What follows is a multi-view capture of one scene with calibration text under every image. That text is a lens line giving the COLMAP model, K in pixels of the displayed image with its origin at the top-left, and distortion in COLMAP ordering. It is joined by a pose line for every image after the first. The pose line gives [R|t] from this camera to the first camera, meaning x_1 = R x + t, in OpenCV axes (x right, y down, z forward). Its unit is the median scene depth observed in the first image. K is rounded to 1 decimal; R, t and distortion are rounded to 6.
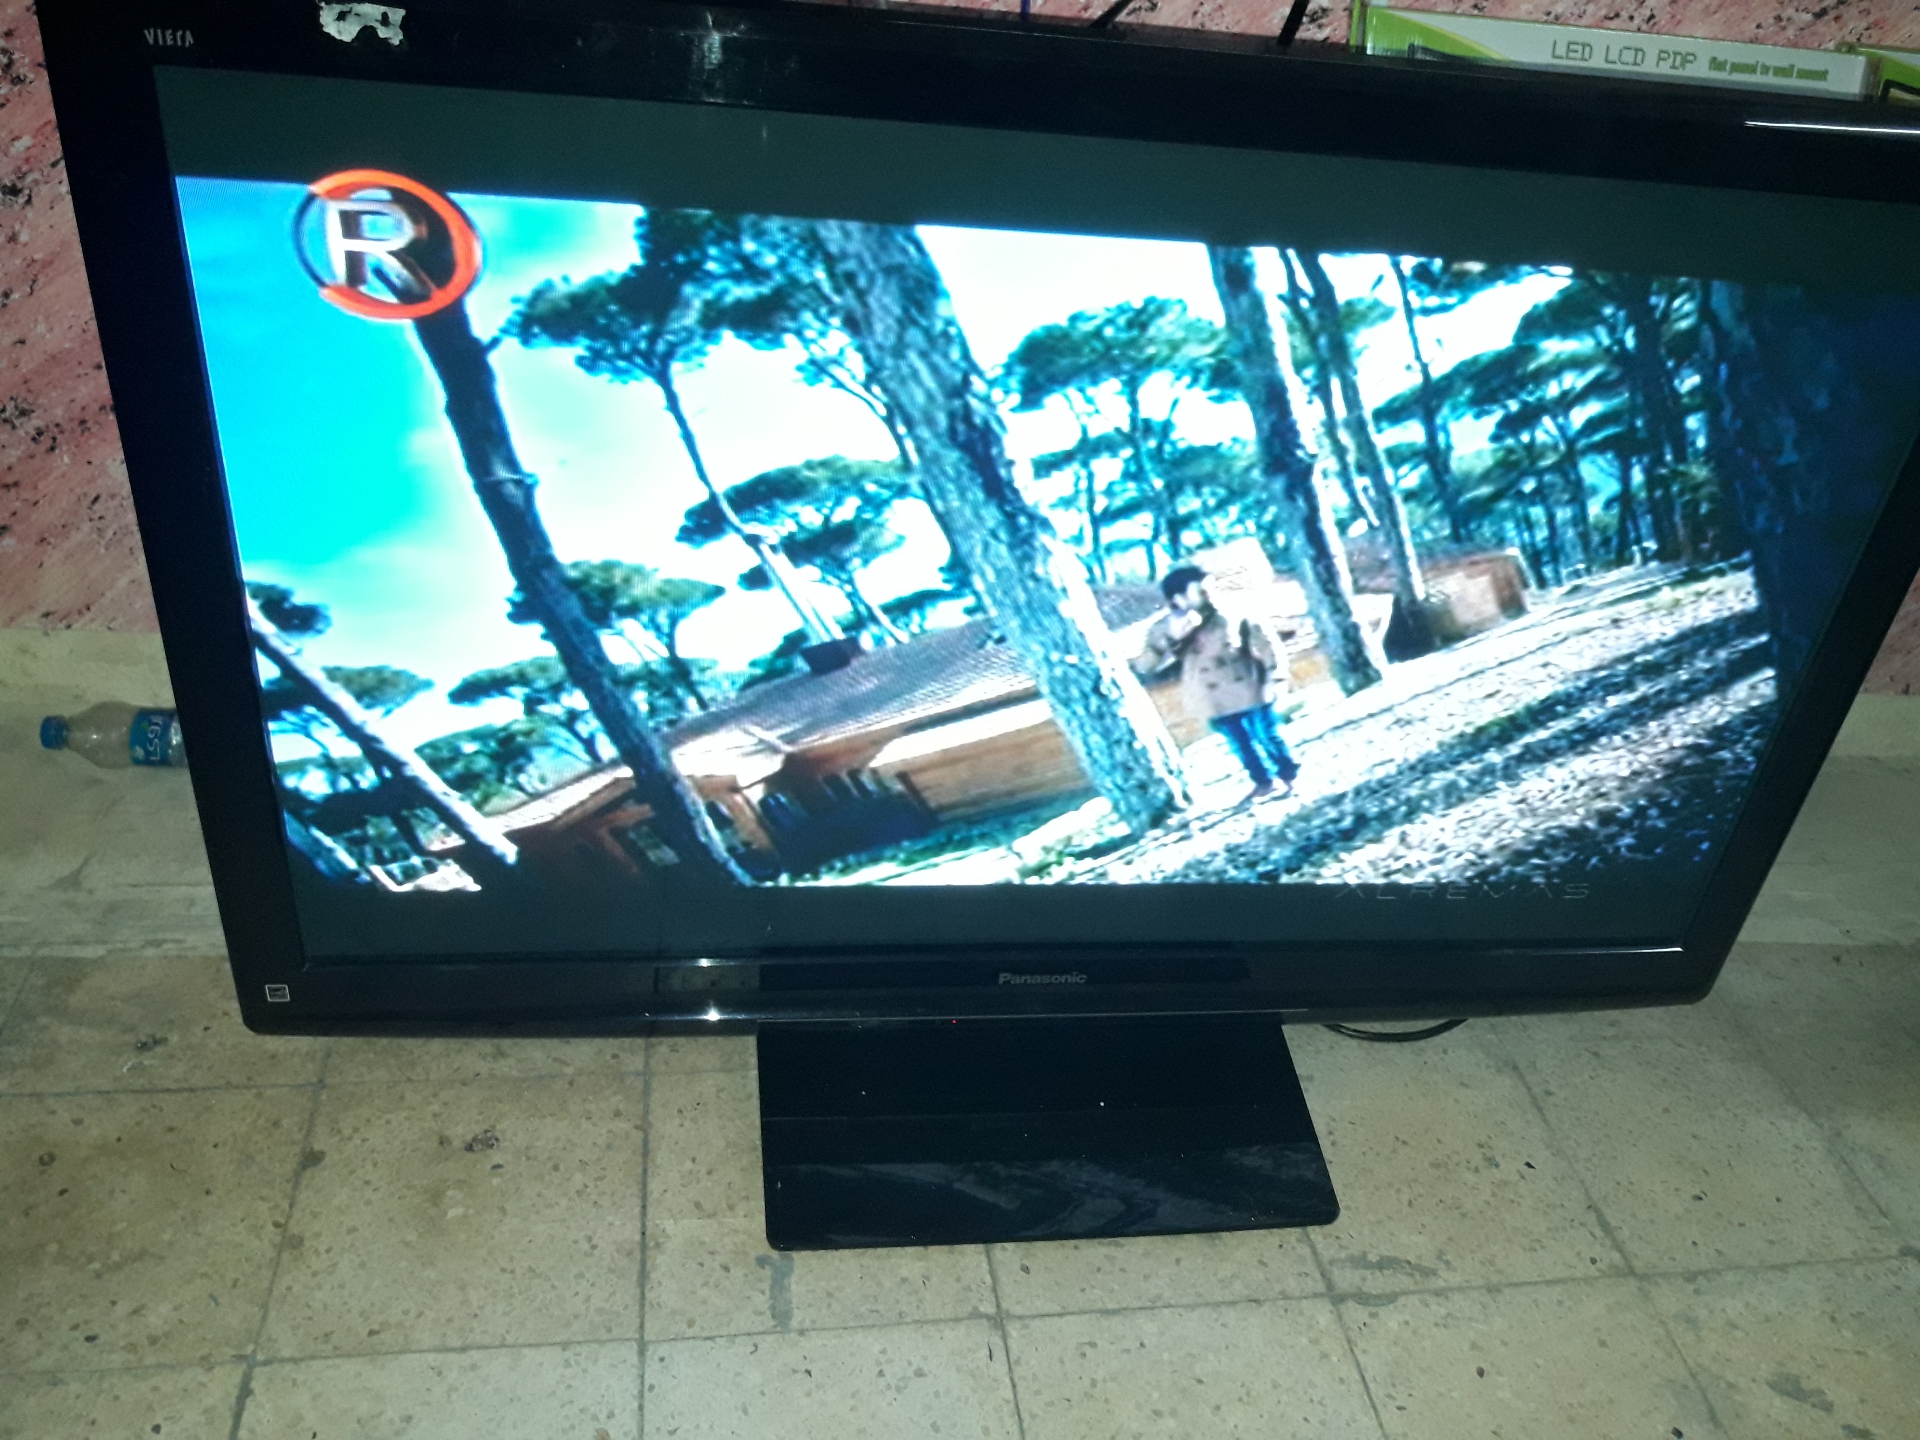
lens RADIAL K [[1632.1, 0, 972.8], [0, 1632.1, 796.1], [0, 0, 1]] dist [-0.034343, 0.010780]
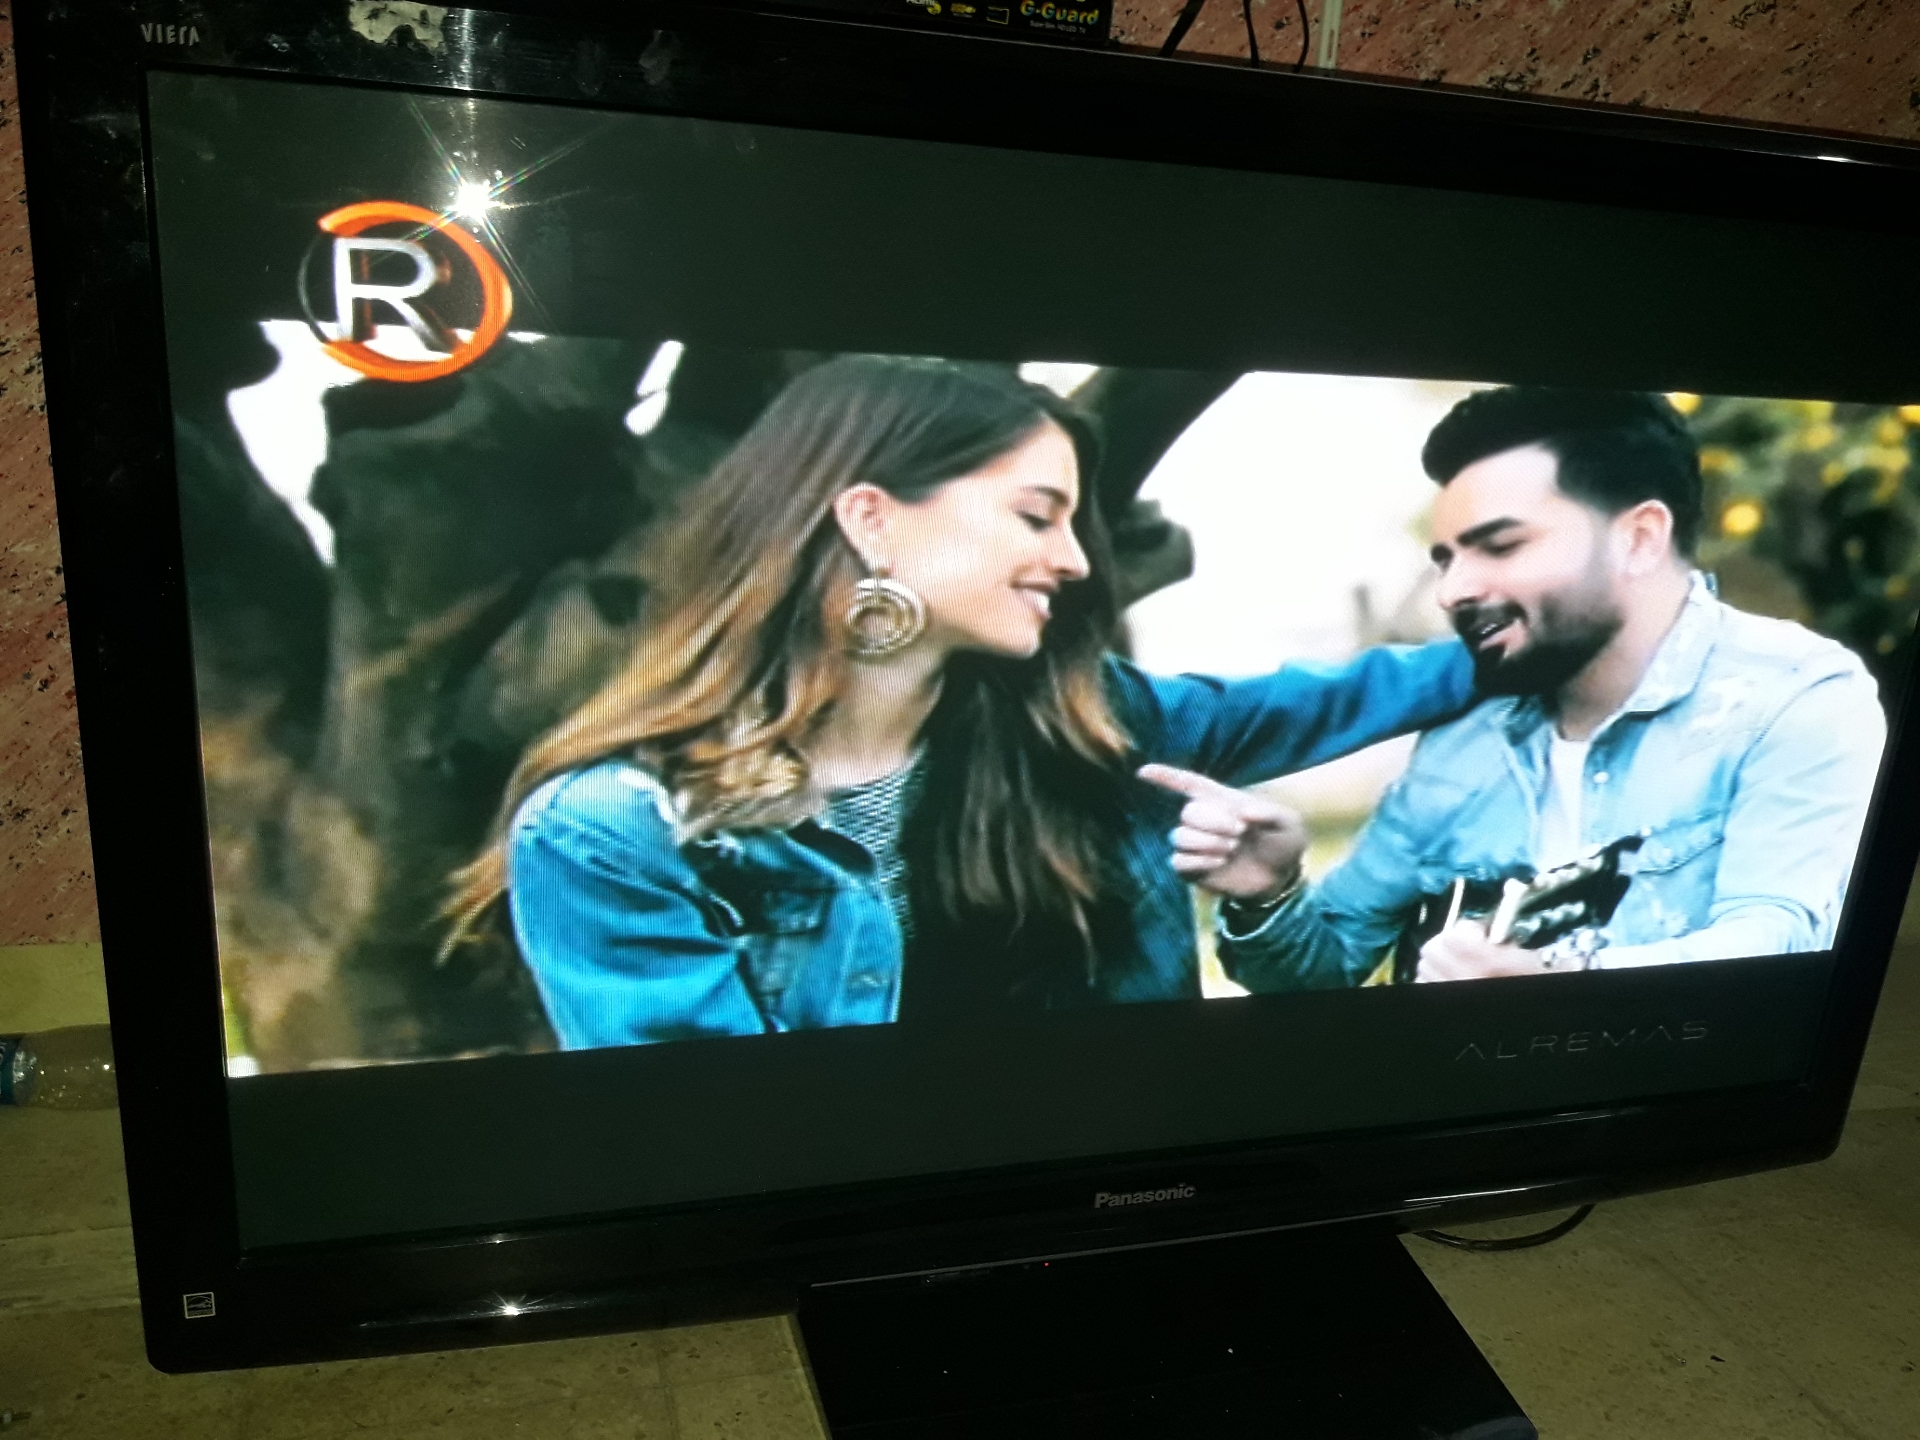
lens RADIAL K [[1632.1, 0, 969.3], [0, 1632.1, 784.4], [0, 0, 1]] dist [-0.034343, 0.010780]
pose [[0.986467, -0.083864, 0.140886, -0.149576], [0.120021, 0.954774, -0.272031, 0.130784], [-0.111701, 0.285259, 0.951919, 0.156850]]
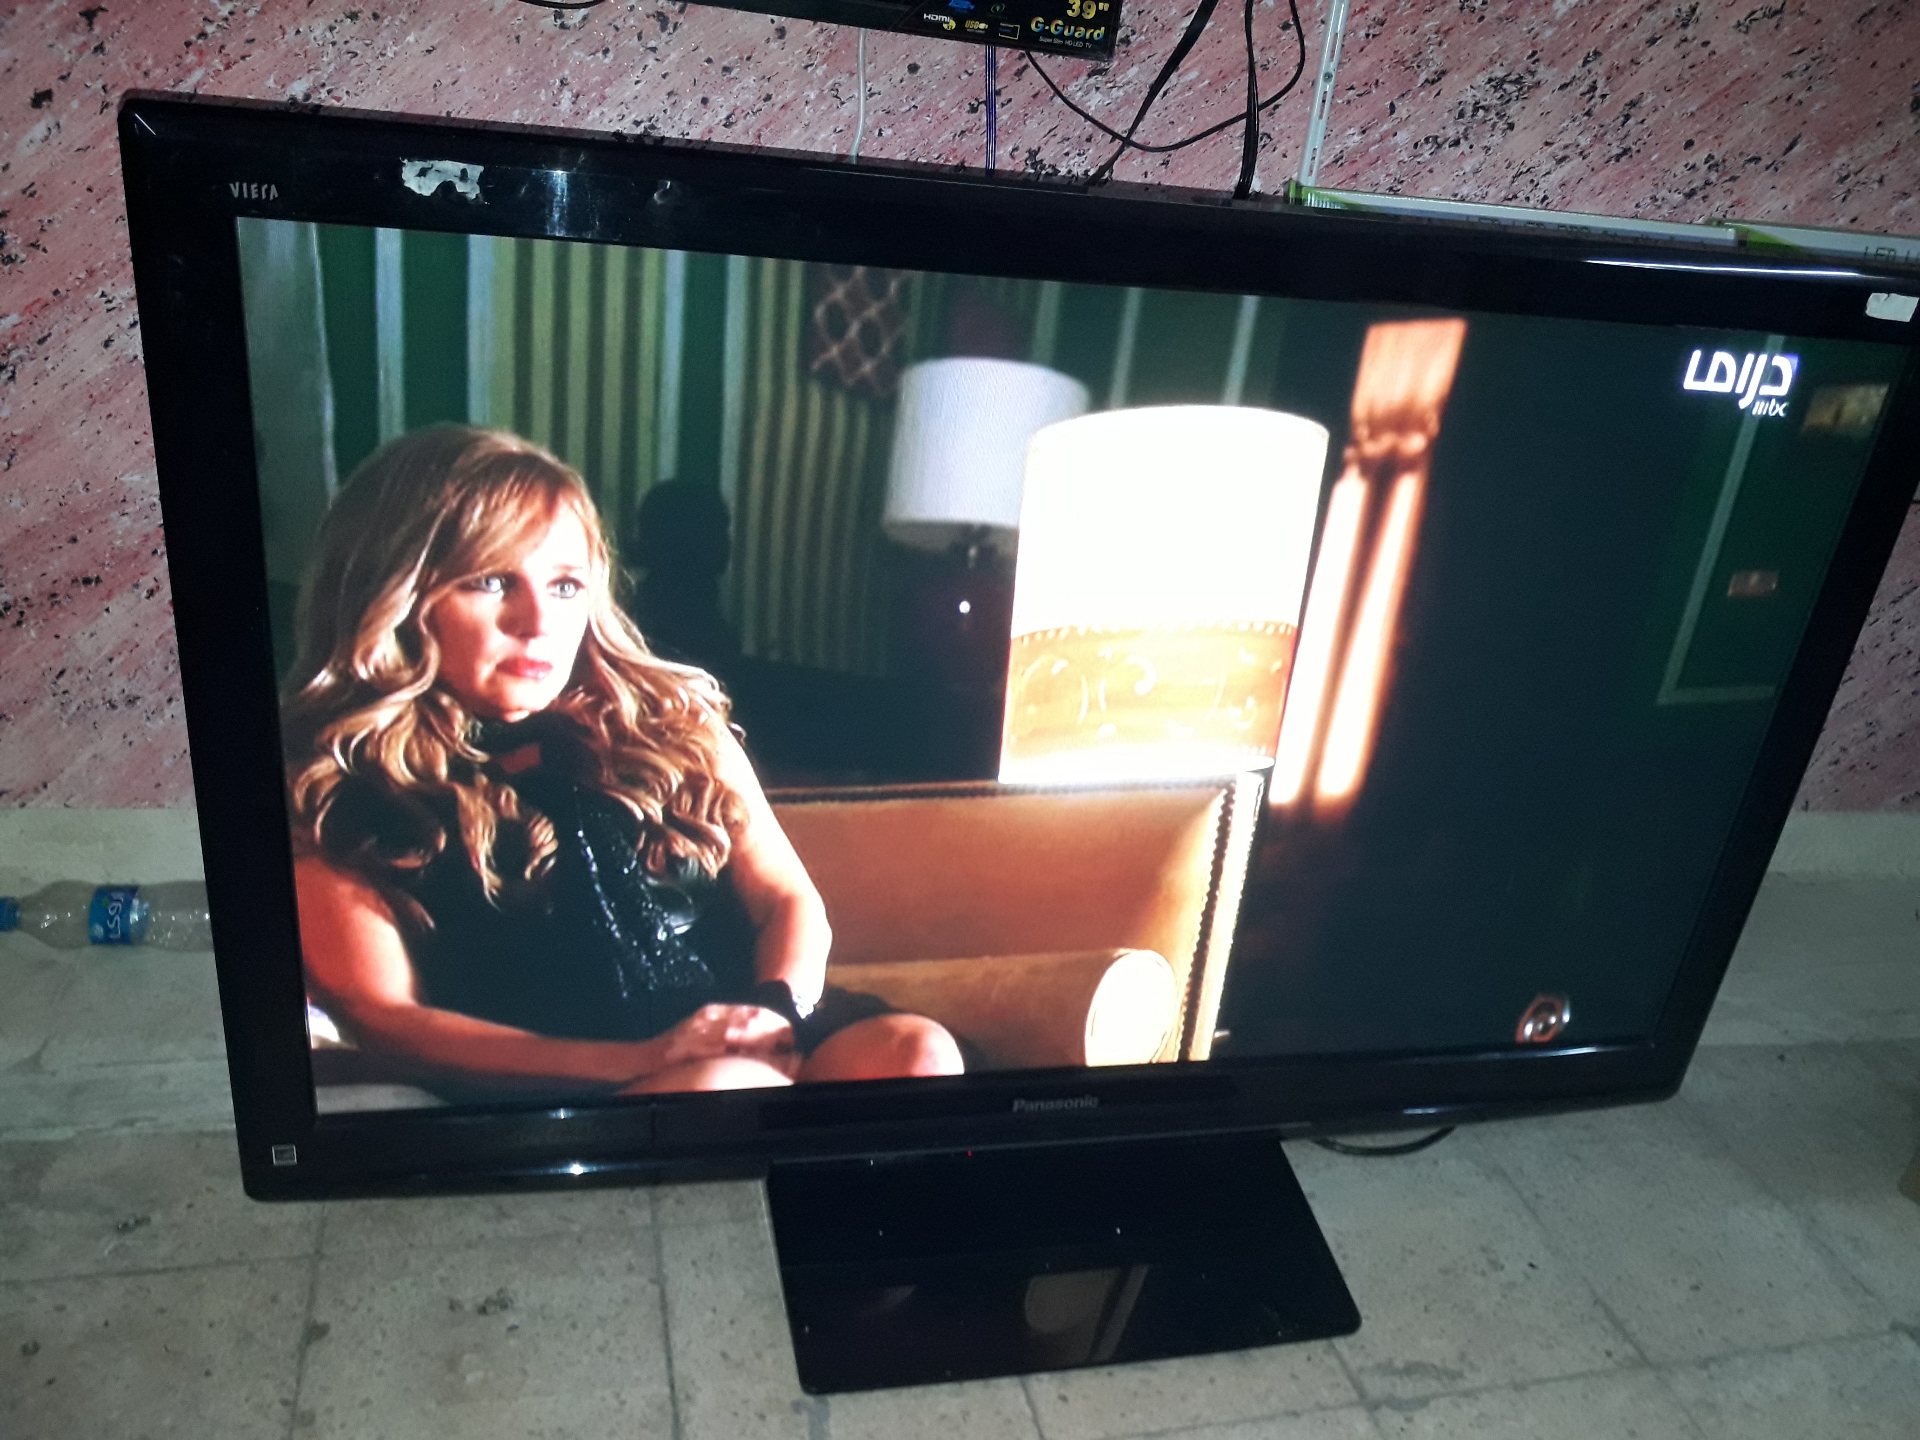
lens RADIAL K [[1632.1, 0, 972.7], [0, 1632.1, 793.4], [0, 0, 1]] dist [-0.034343, 0.010780]
pose [[0.995290, -0.037549, 0.089370, -0.093181], [0.048393, 0.991295, -0.122444, 0.043345], [-0.083994, 0.126192, 0.988443, -0.016375]]
